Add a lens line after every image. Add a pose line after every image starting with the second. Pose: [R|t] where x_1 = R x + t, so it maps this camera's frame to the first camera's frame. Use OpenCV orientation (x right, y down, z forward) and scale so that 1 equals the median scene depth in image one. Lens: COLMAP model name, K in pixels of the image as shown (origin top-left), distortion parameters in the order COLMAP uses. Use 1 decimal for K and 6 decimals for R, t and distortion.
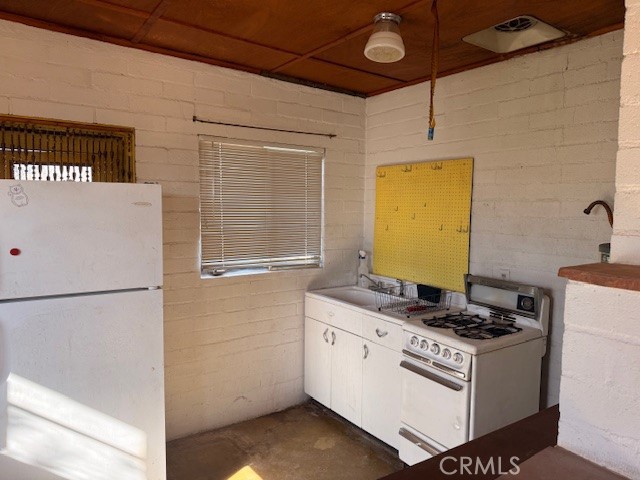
lens RADIAL K [[458.2, 0, 314.7], [0, 458.2, 236.8], [0, 0, 1]] dist [0.002183, 0.002053]
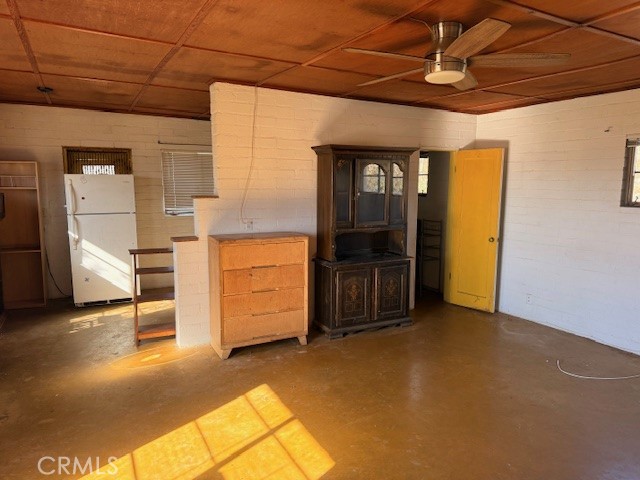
lens RADIAL K [[458.2, 0, 320.3], [0, 458.2, 237.0], [0, 0, 1]] dist [0.002183, 0.002053]
pose [[0.992740, 0.000075, -0.120280, 0.873180], [0.004863, 0.999157, 0.040762, 0.125201], [0.120181, -0.041050, 0.991903, -1.254850]]
